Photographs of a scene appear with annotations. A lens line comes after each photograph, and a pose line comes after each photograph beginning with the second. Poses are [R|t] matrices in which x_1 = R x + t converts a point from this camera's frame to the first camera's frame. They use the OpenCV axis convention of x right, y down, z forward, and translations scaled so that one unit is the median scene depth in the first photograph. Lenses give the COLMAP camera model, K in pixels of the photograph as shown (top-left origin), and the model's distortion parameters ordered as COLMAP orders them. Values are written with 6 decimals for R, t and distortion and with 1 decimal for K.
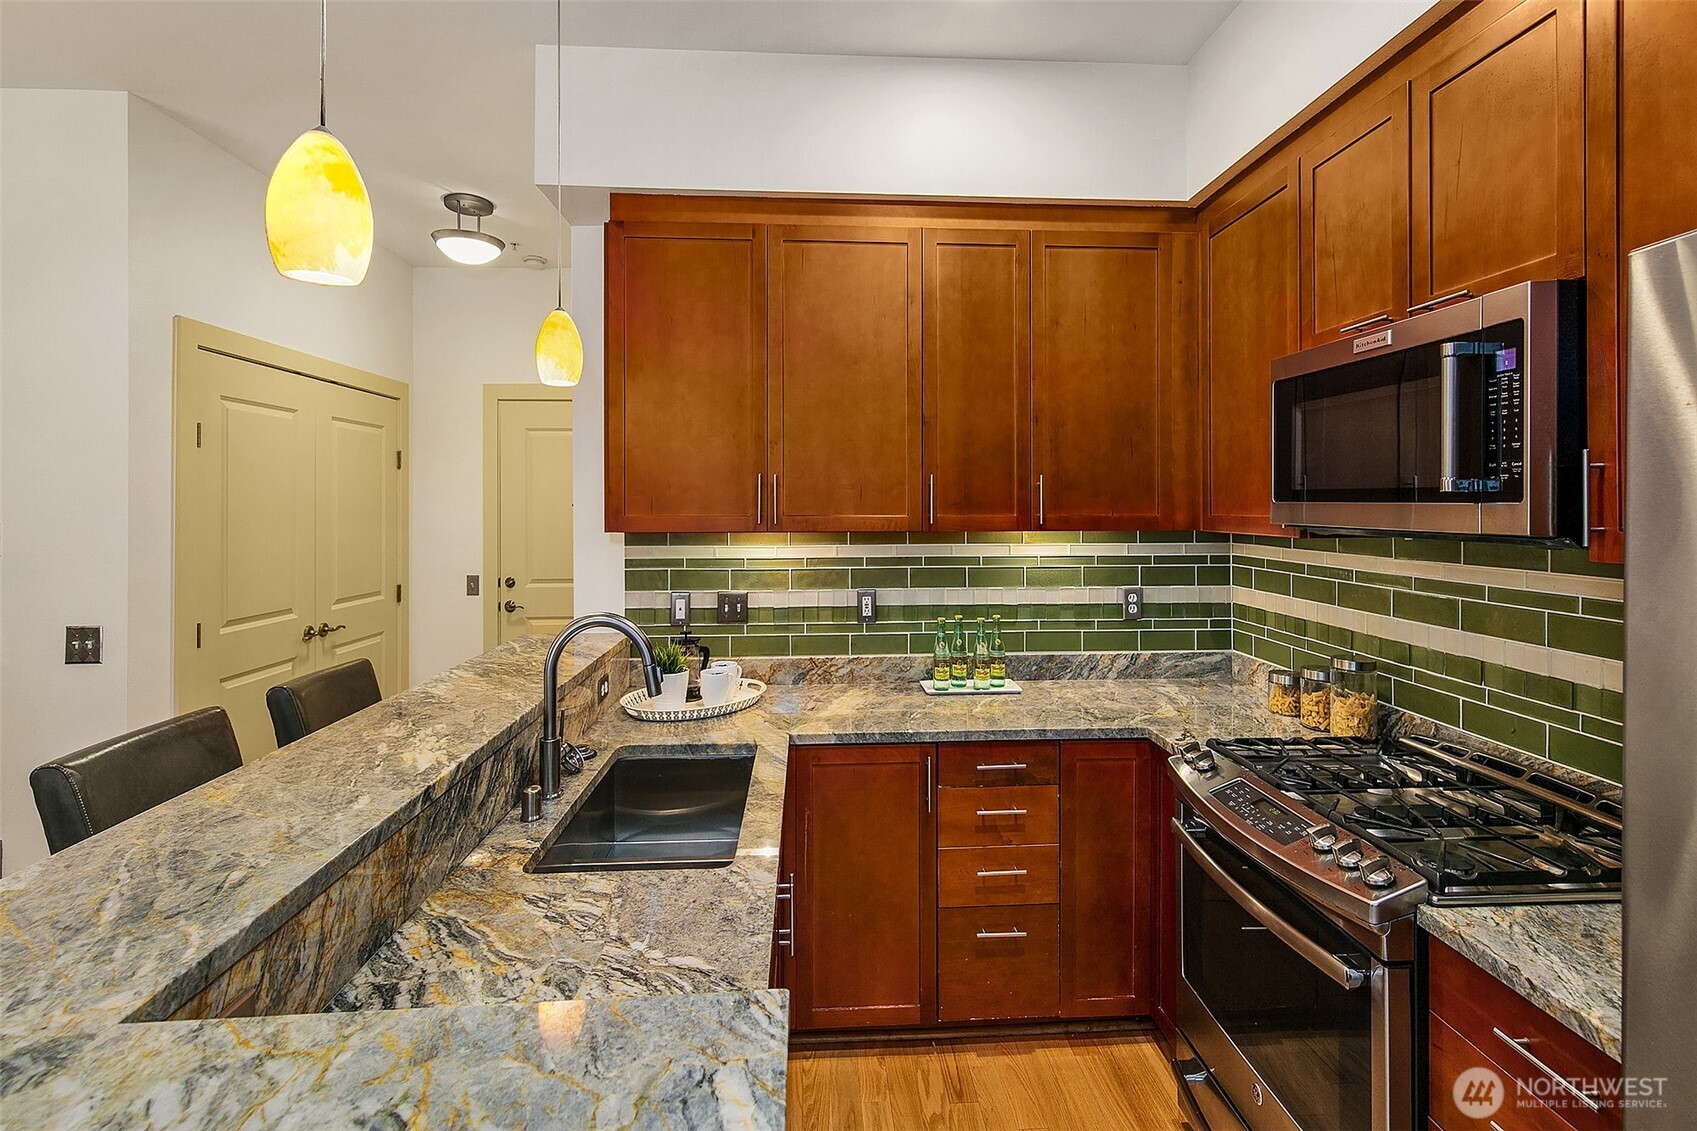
lens RADIAL K [[768.8, 0, 852.0], [0, 768.8, 507.0], [0, 0, 1]] dist [0.019992, -0.000028]
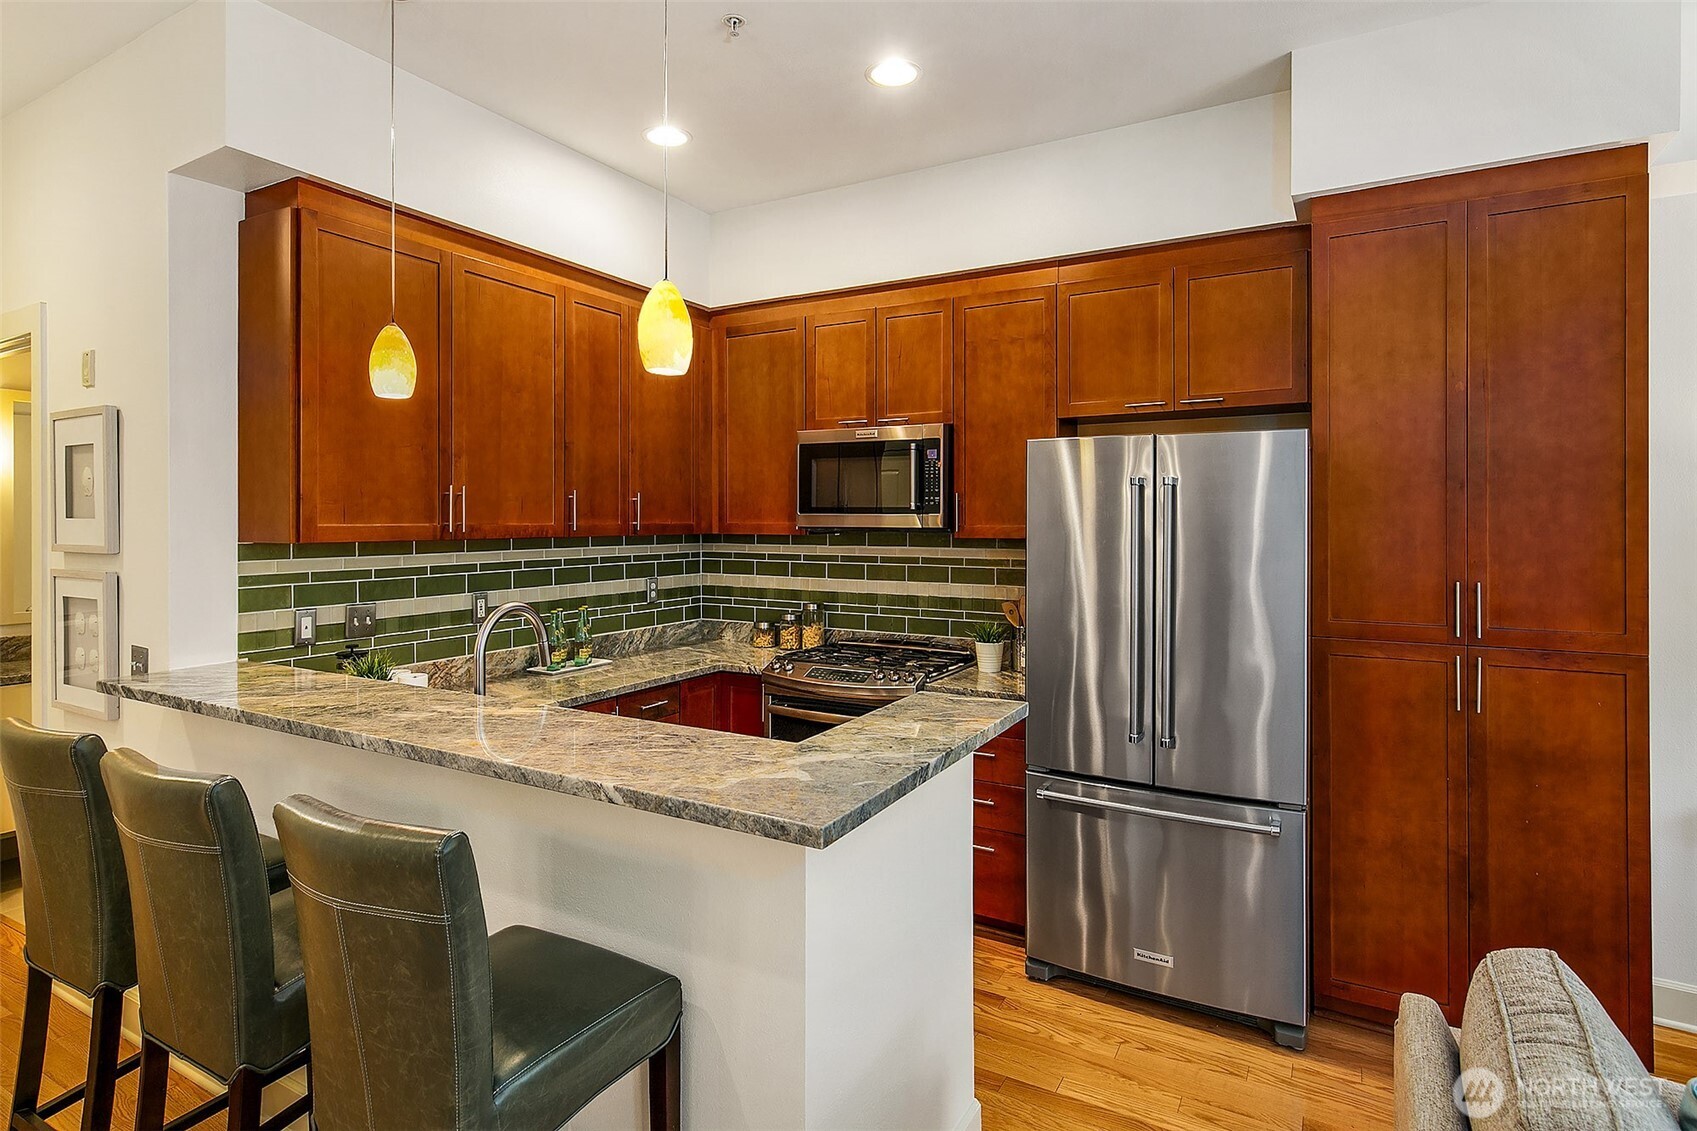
lens RADIAL K [[872.1, 0, 849.0], [0, 872.1, 520.1], [0, 0, 1]] dist [-0.000534, -0.000040]
pose [[0.543983, 0.000140, 0.839096, -0.806358], [0.002075, 0.999997, -0.001512, 0.007953], [-0.839094, 0.002564, 0.543981, -0.117624]]
